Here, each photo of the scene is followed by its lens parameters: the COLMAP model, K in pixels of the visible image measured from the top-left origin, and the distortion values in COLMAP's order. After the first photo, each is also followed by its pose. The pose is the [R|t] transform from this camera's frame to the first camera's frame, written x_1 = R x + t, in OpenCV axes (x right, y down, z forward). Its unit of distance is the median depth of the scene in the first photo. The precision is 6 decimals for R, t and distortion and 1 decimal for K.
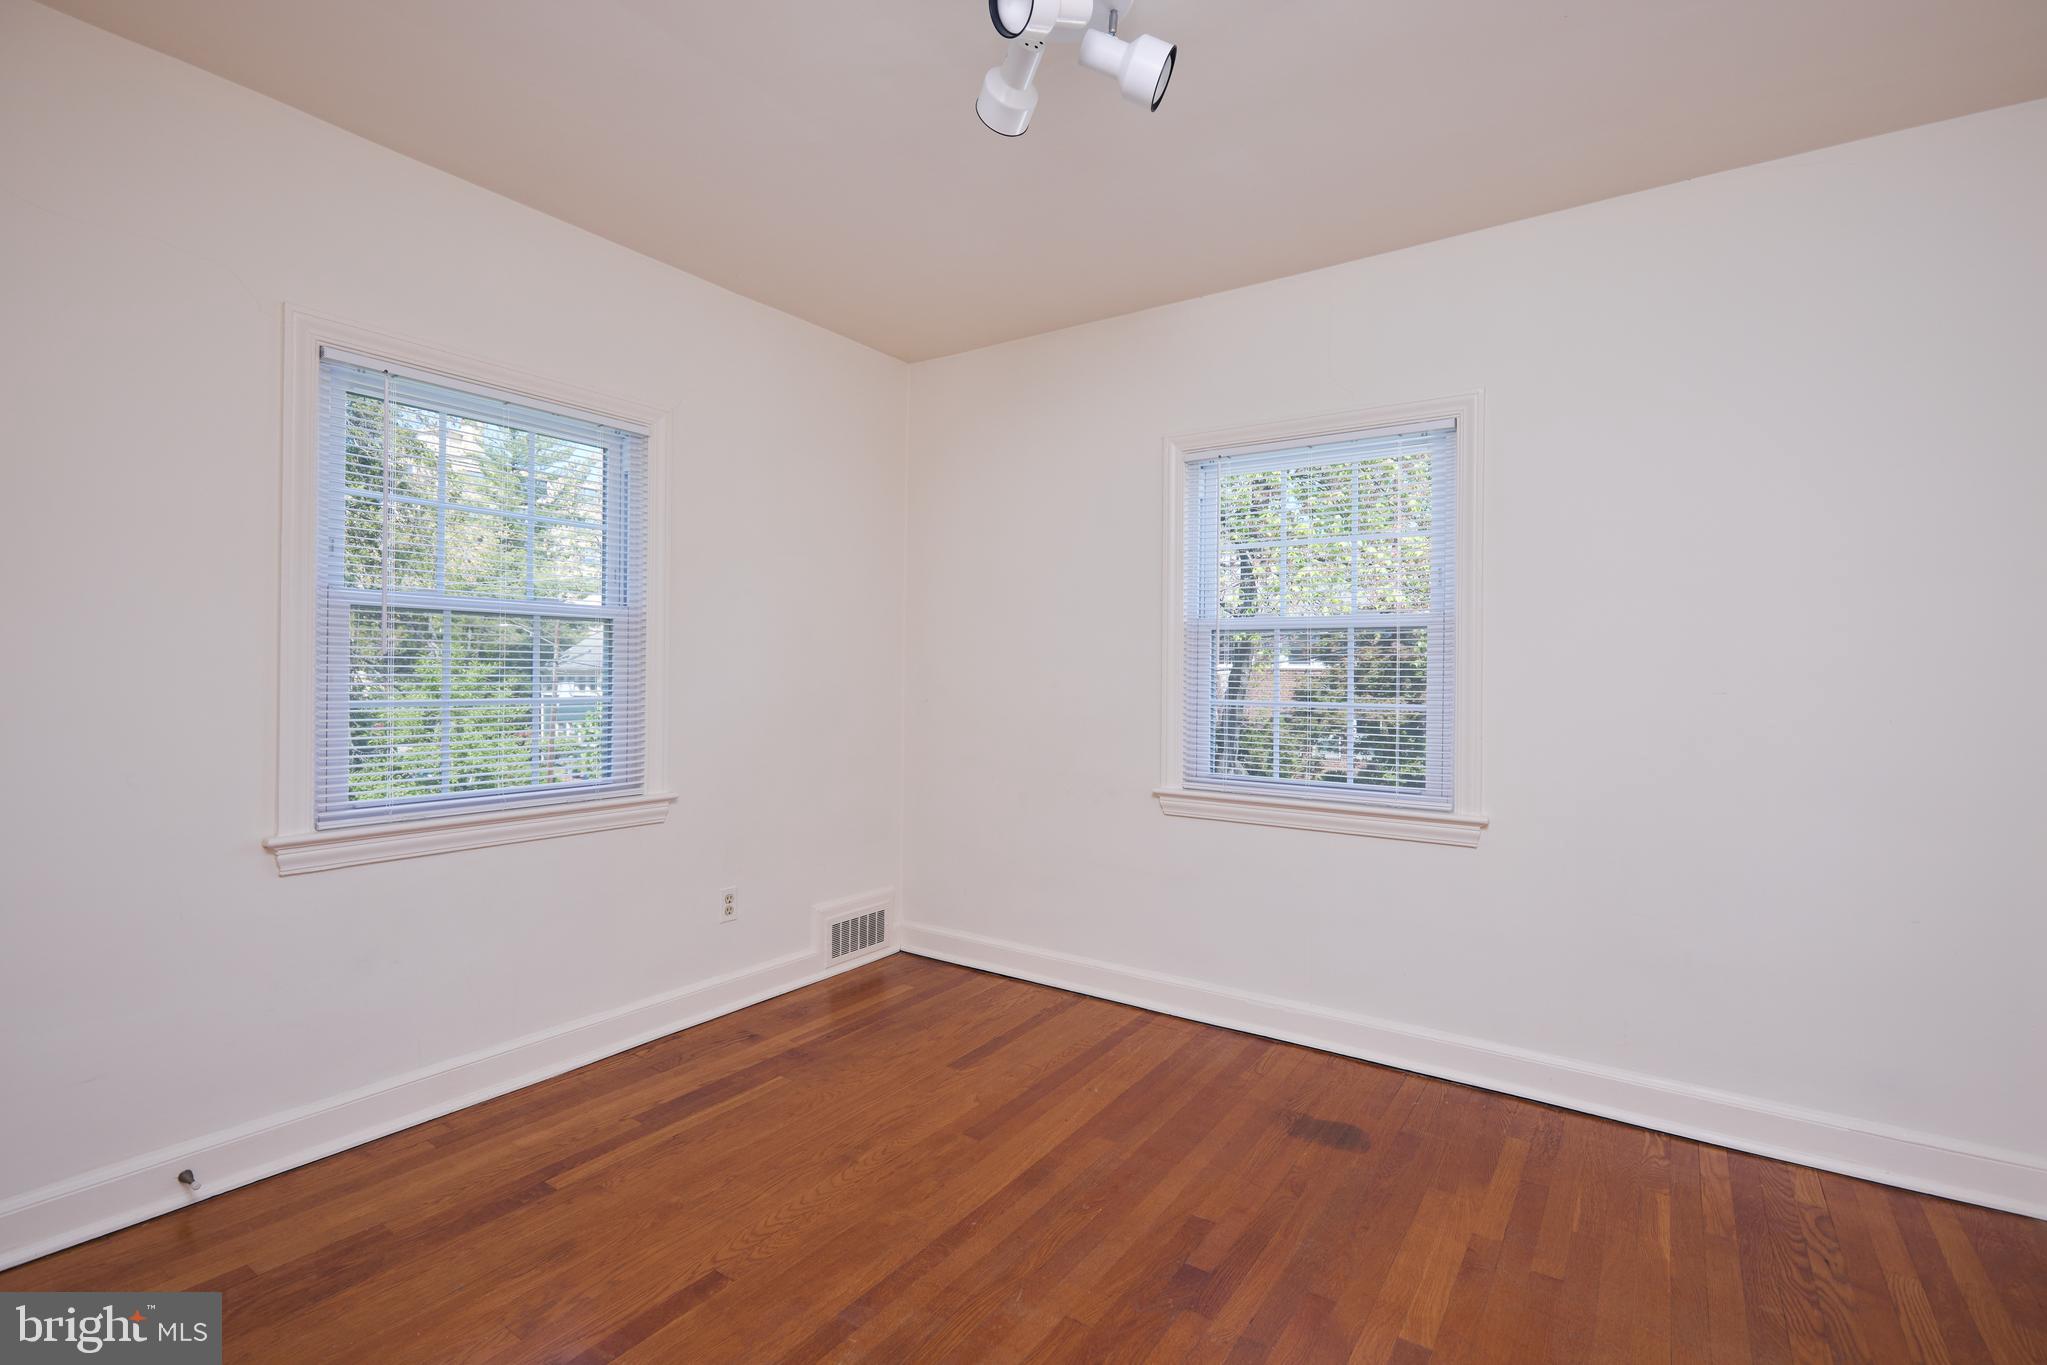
lens RADIAL K [[932.1, 0, 1019.0], [0, 932.1, 676.5], [0, 0, 1]] dist [-0.000745, 0.000455]
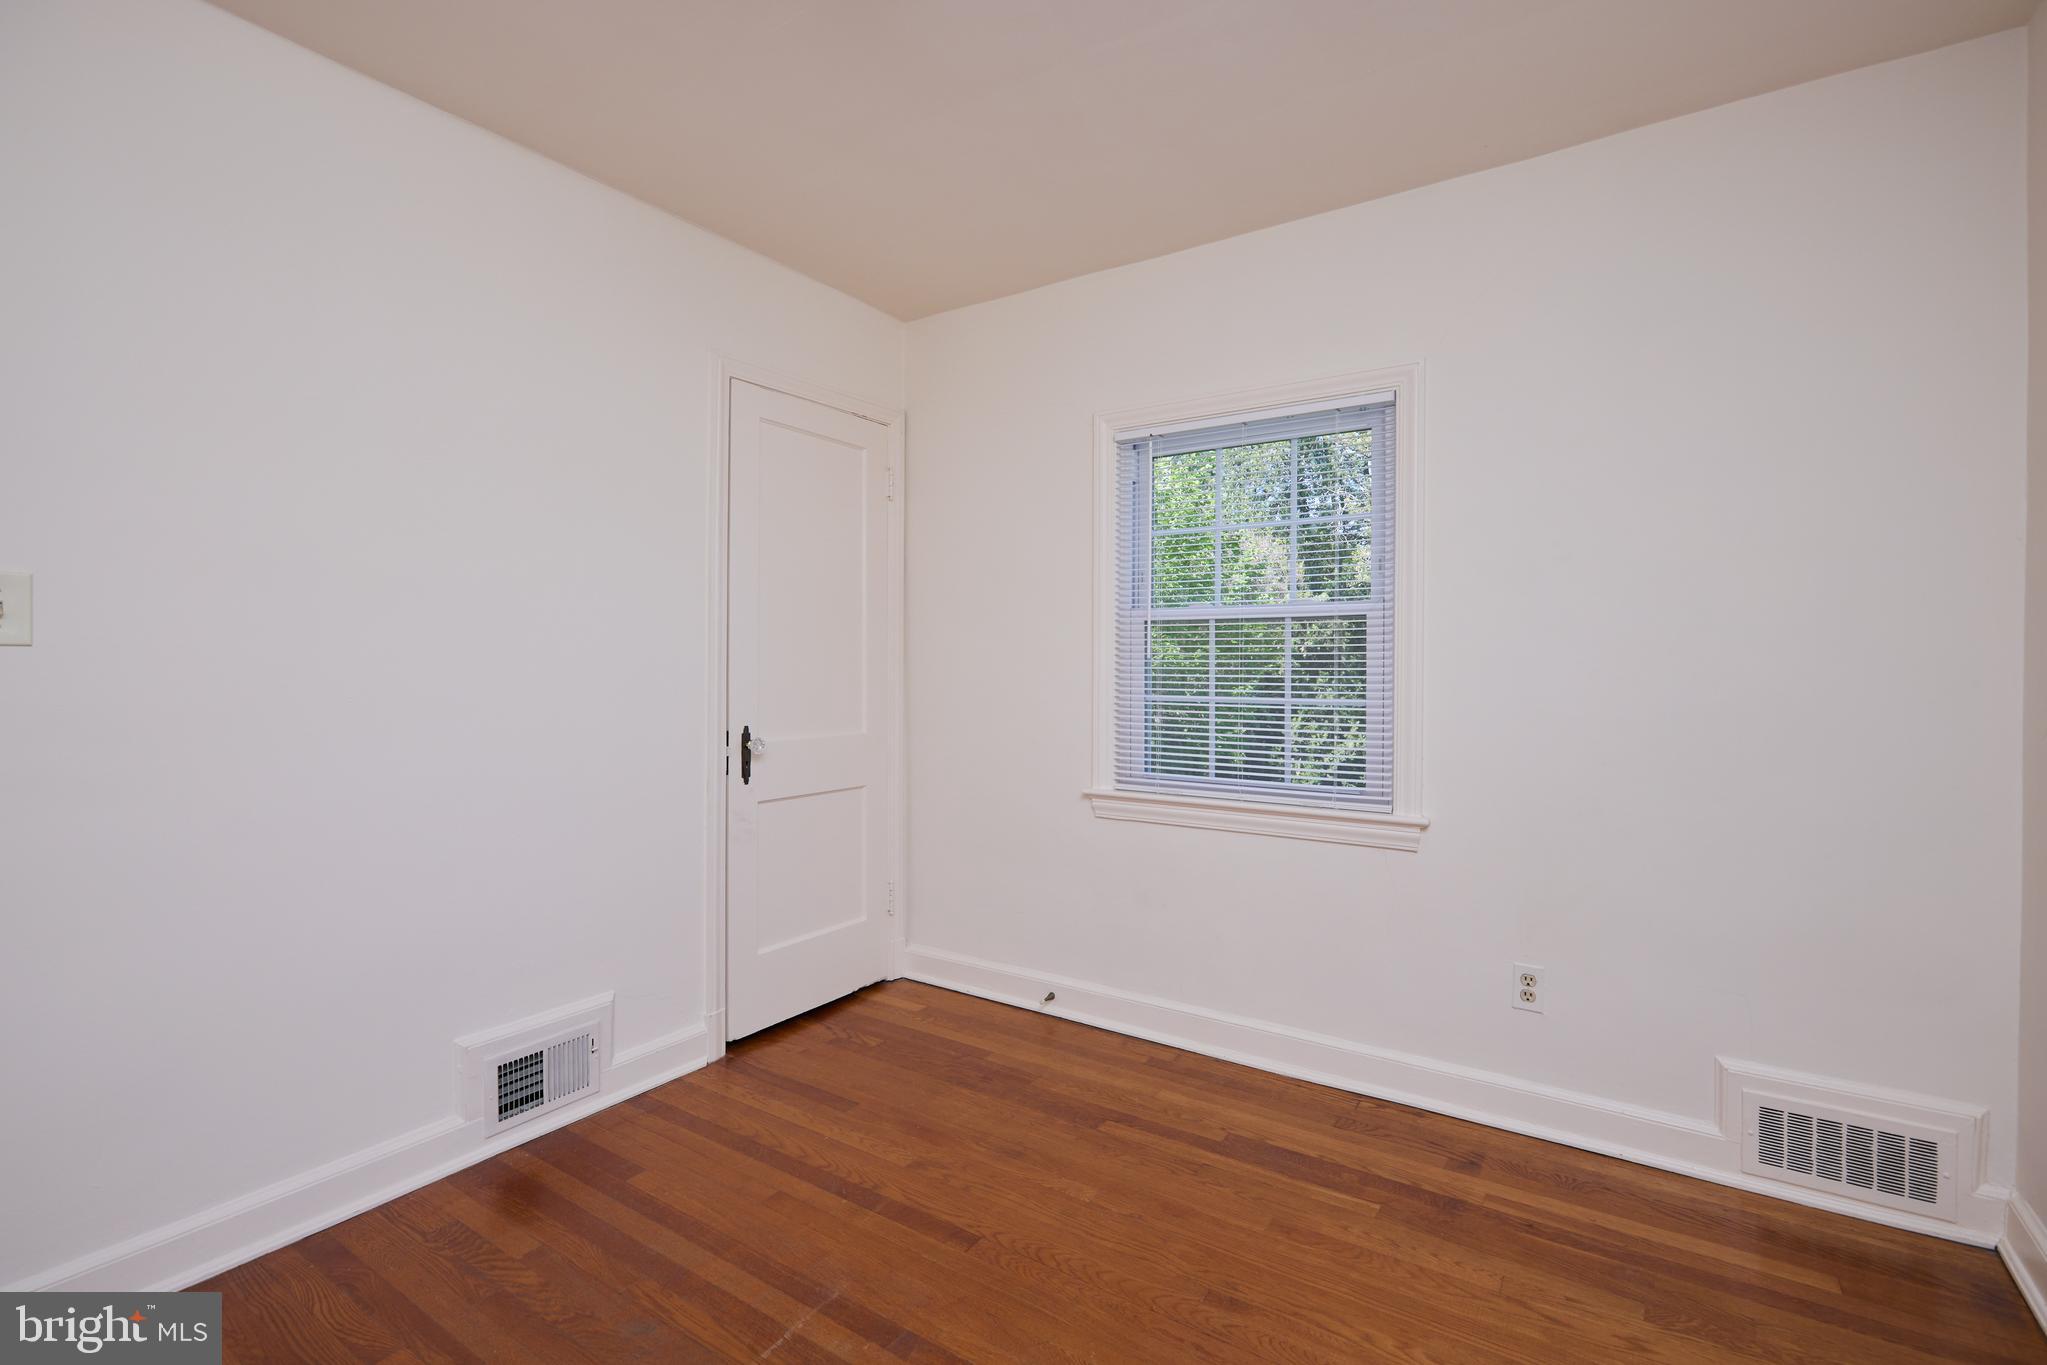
lens RADIAL K [[932.1, 0, 1043.7], [0, 932.1, 678.0], [0, 0, 1]] dist [-0.000745, 0.000455]
pose [[0.016093, 0.001060, -0.999870, 0.492351], [-0.005639, 0.999984, 0.000969, 0.001370], [0.999855, 0.005623, 0.016099, 0.708014]]
